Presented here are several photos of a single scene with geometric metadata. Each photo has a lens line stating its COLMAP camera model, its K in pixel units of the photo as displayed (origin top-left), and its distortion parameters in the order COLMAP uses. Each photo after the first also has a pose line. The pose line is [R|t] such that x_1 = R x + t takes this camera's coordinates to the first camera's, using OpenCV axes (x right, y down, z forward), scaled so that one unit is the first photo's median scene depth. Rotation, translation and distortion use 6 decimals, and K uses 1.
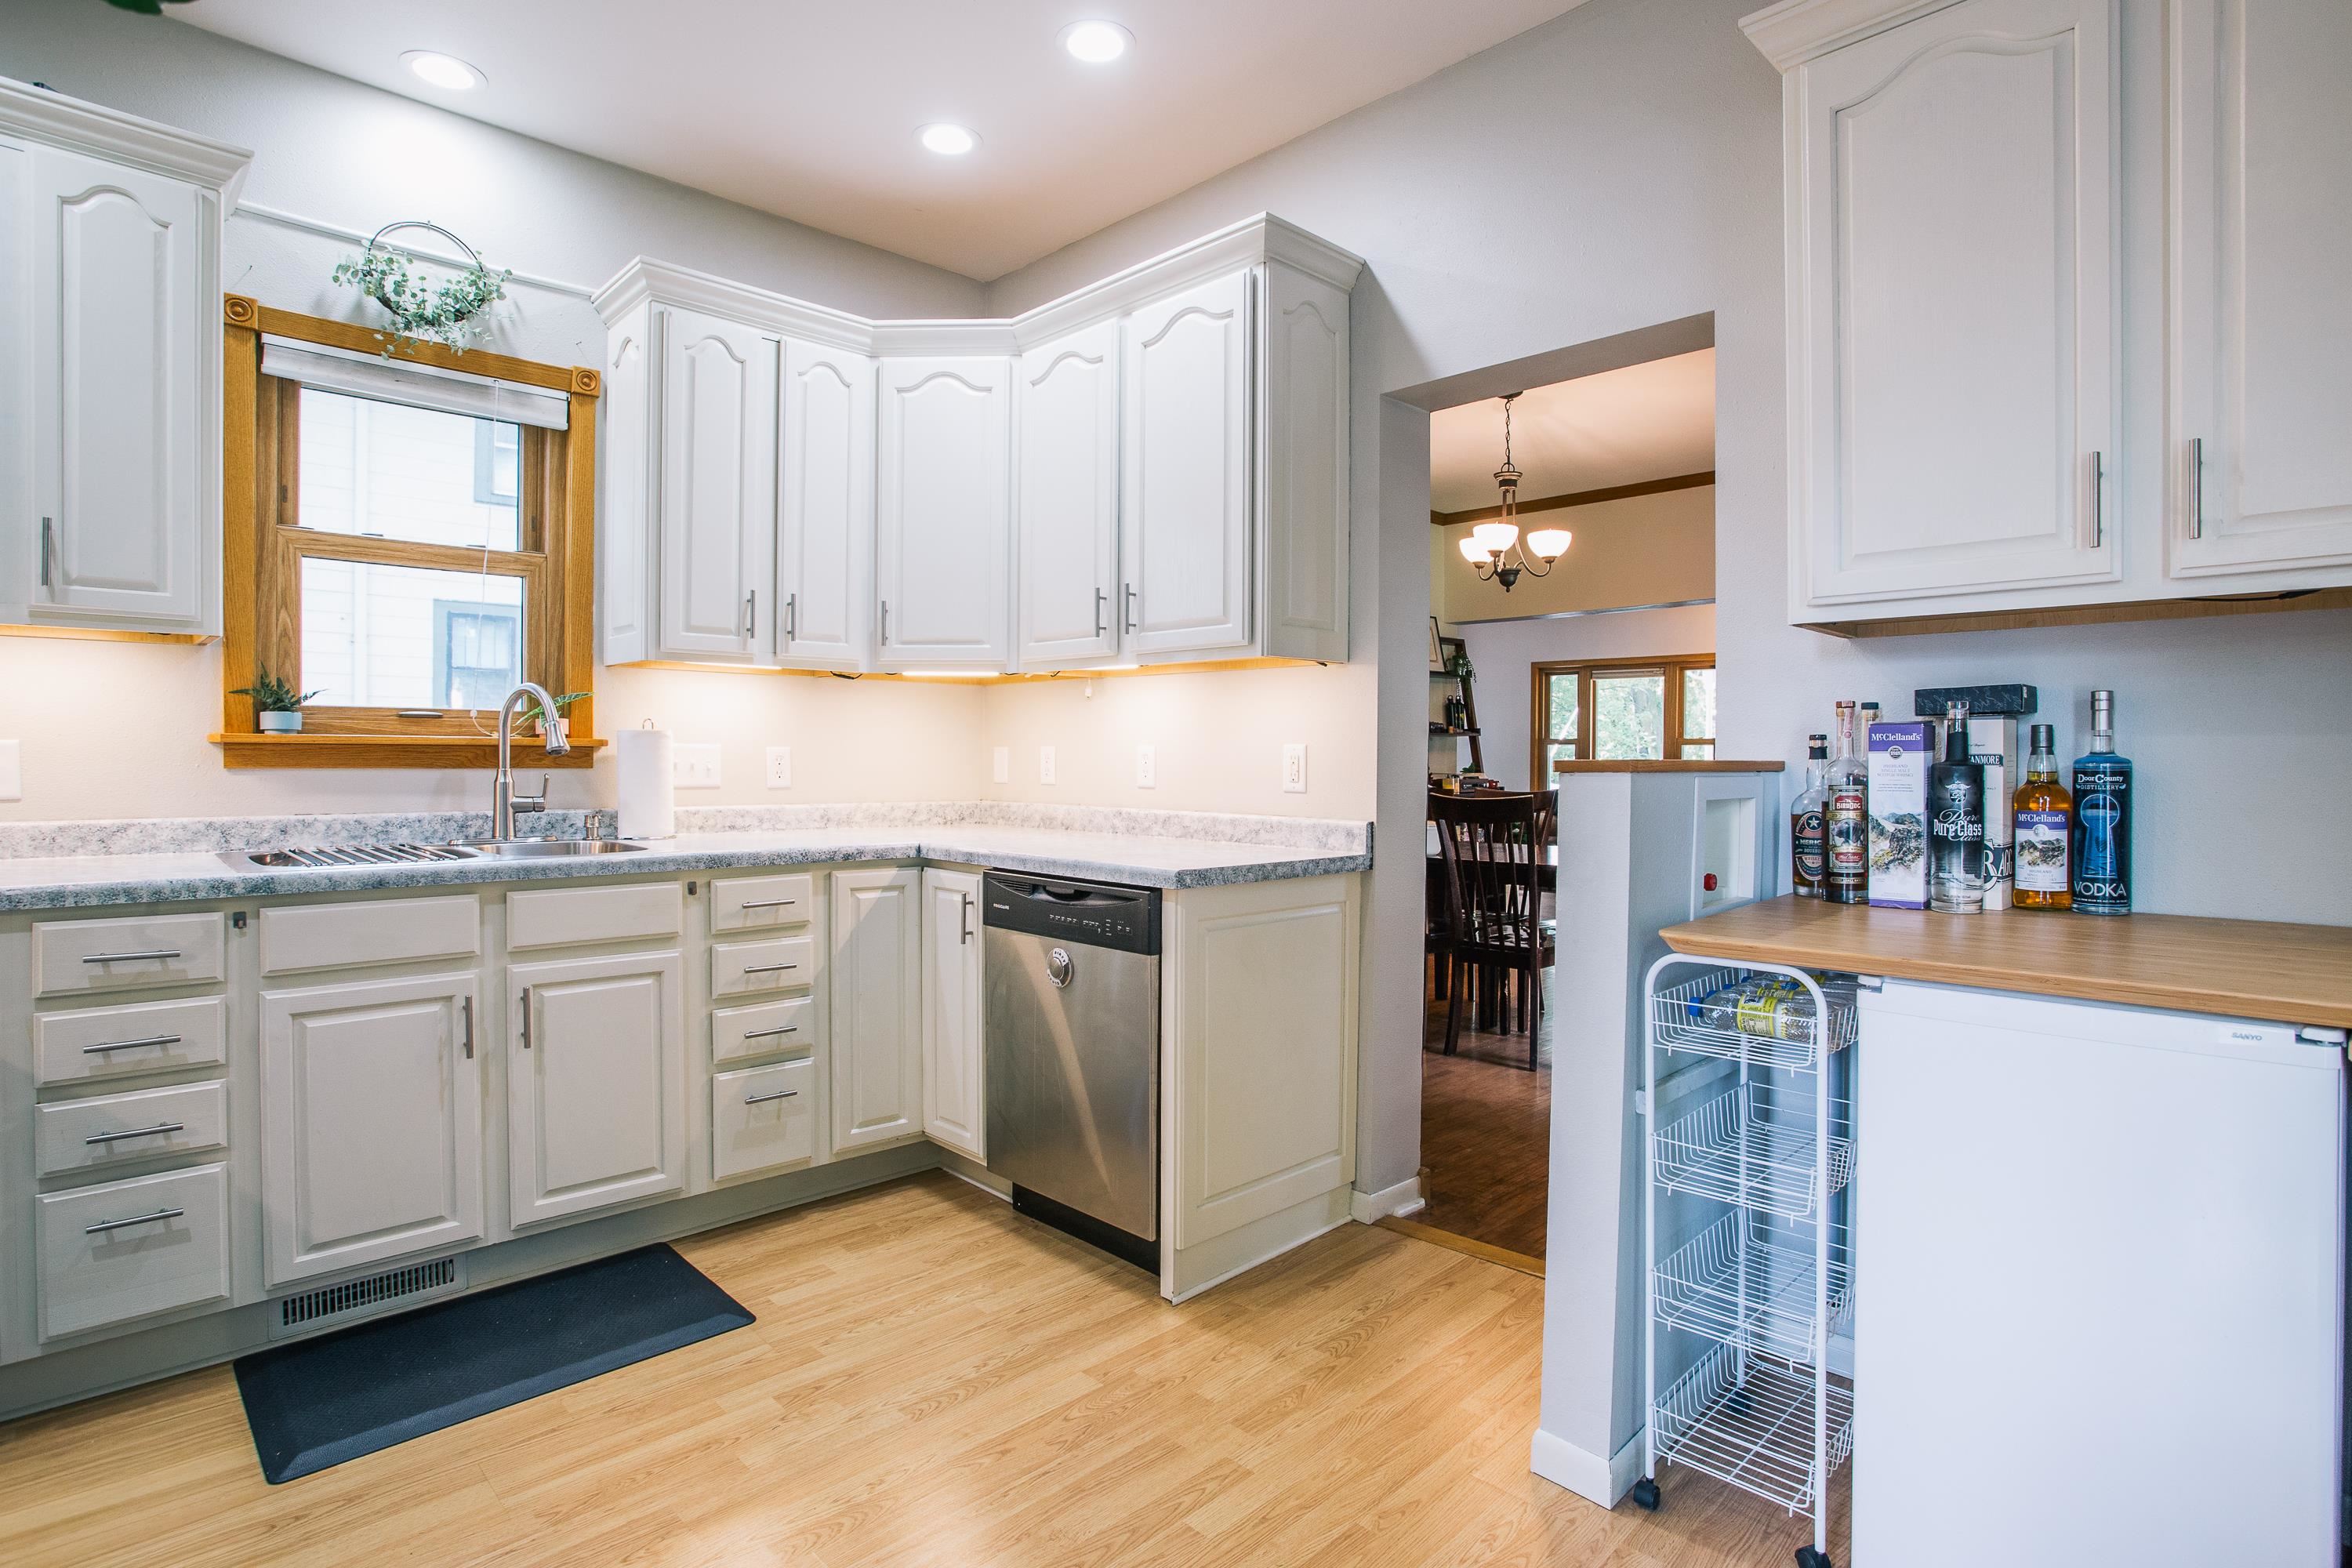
lens RADIAL K [[1150.4, 0, 1241.7], [0, 1150.4, 761.4], [0, 0, 1]] dist [-0.048846, 0.013516]
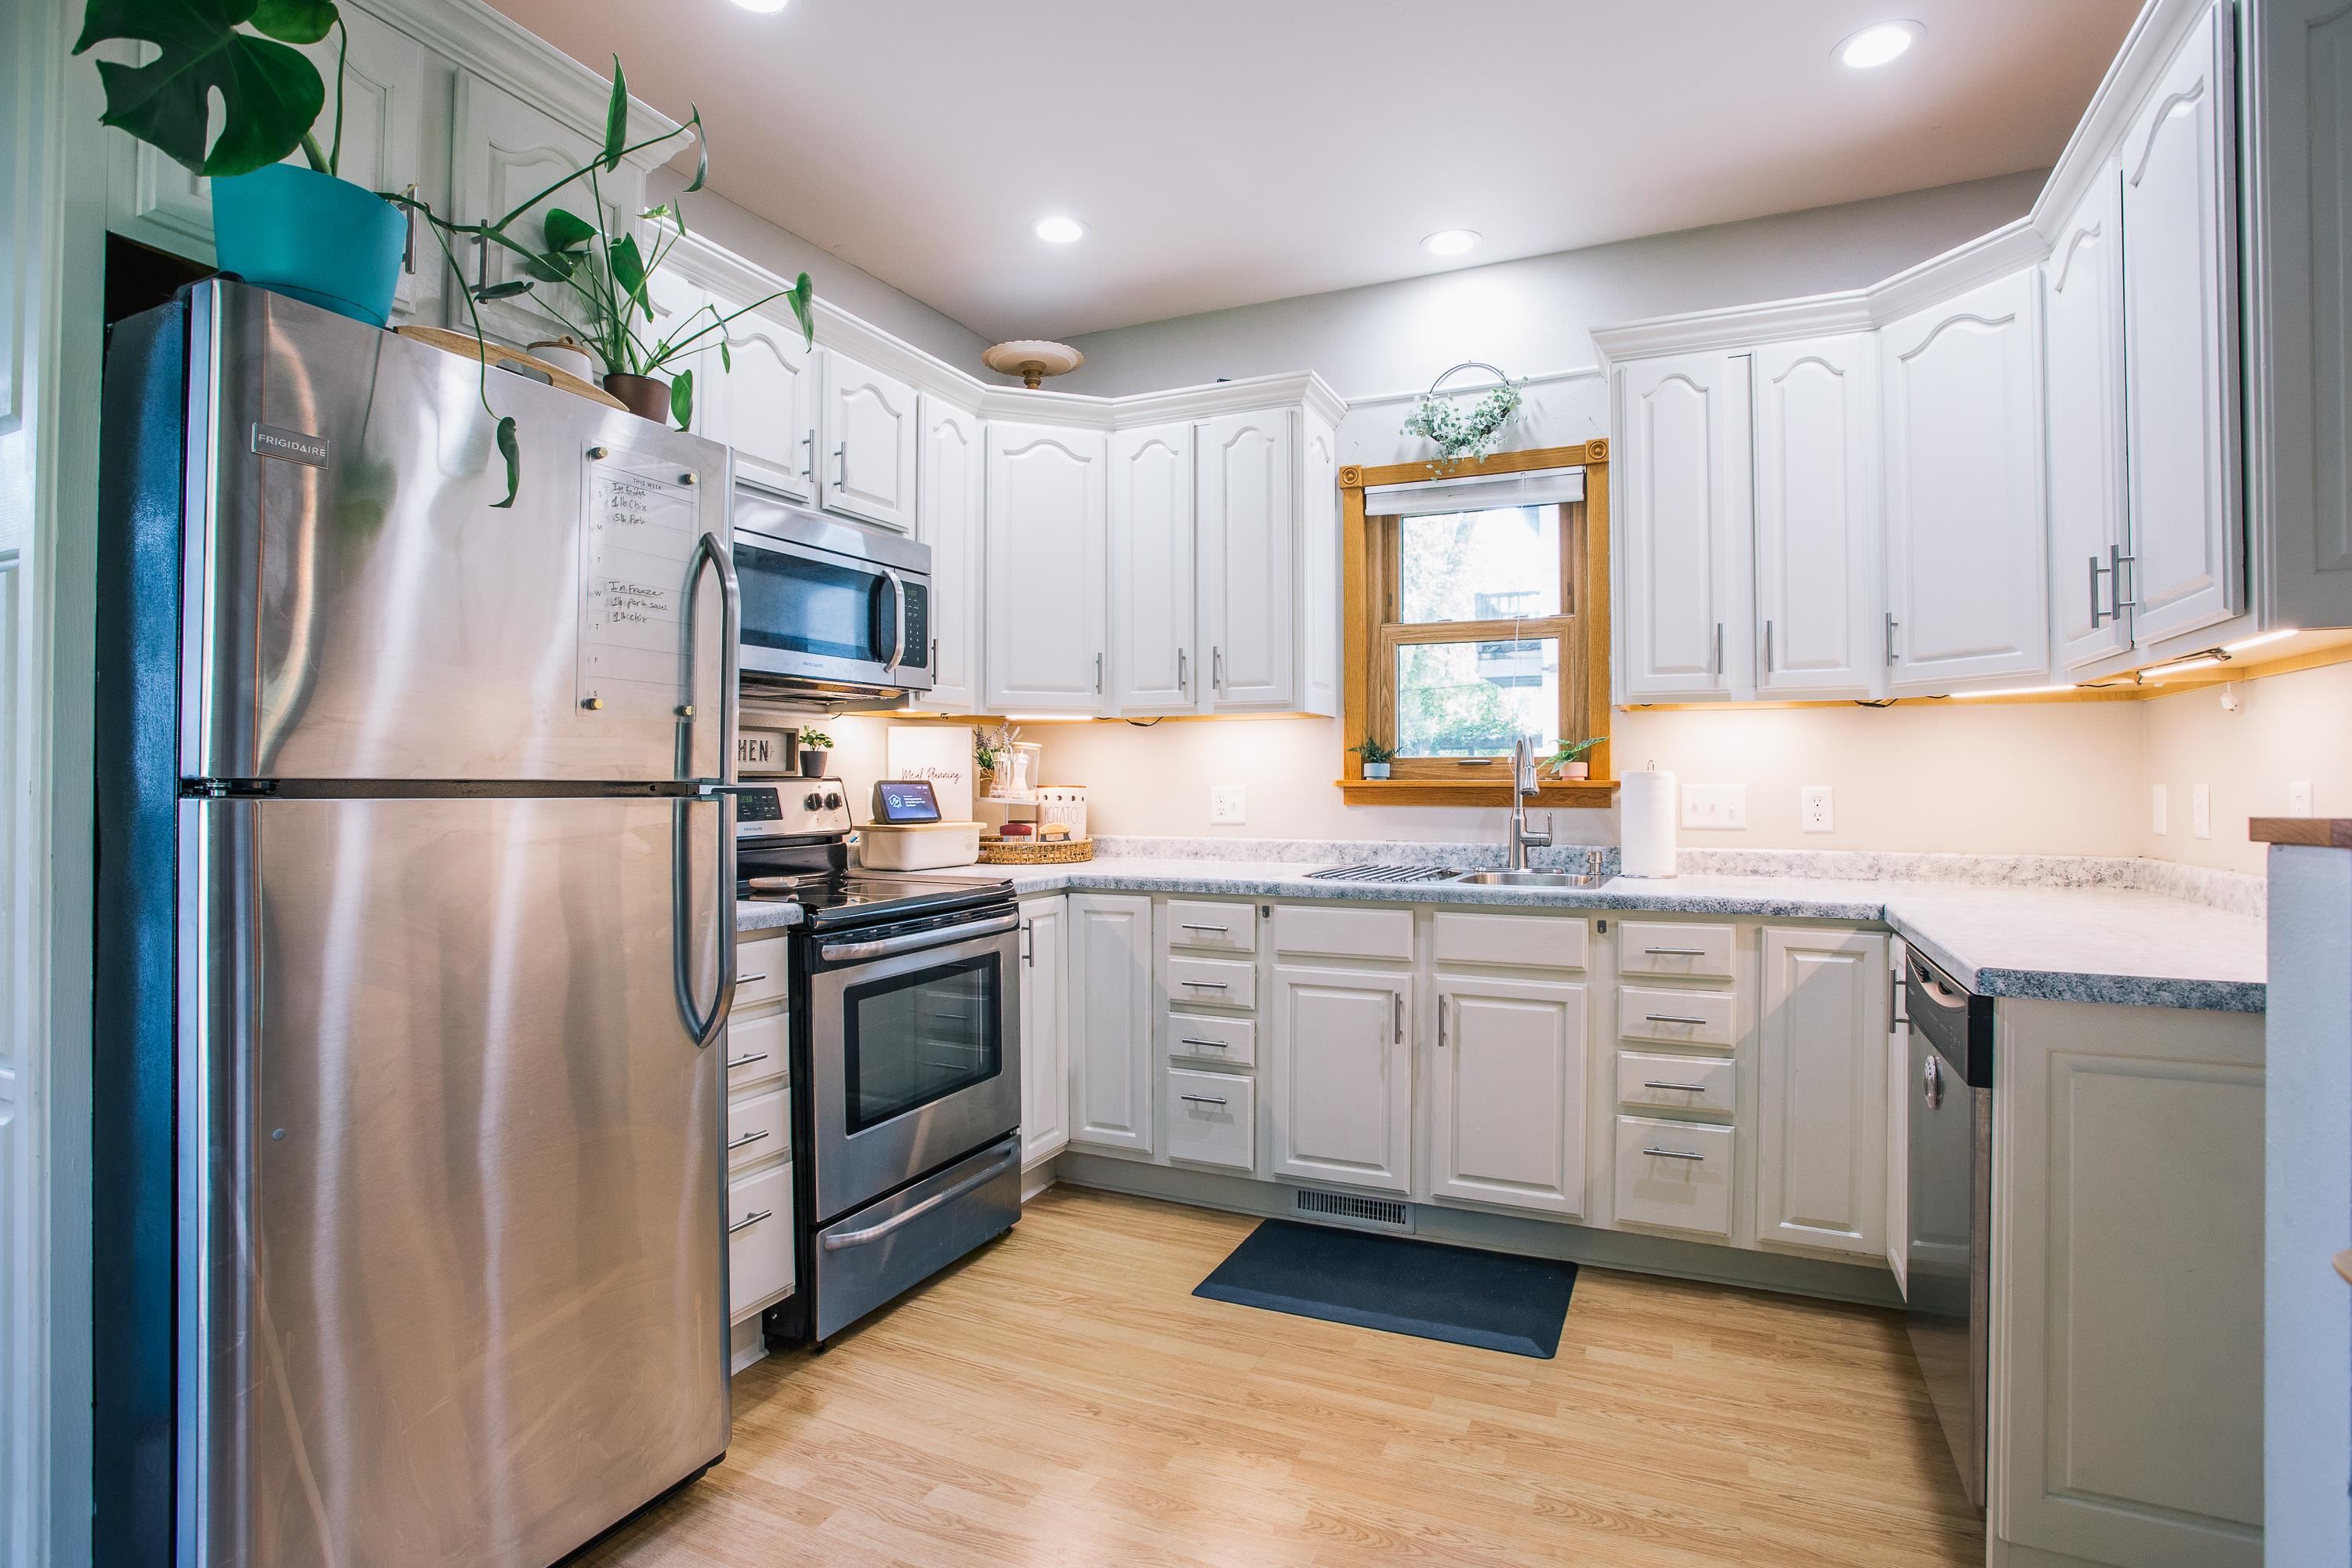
lens RADIAL K [[1150.4, 0, 1163.4], [0, 1150.4, 767.4], [0, 0, 1]] dist [-0.048846, 0.013516]
pose [[0.360219, -0.019955, -0.932654, 0.333435], [-0.004214, 0.999726, -0.023018, -0.006580], [0.932858, 0.012222, 0.360036, 0.257866]]
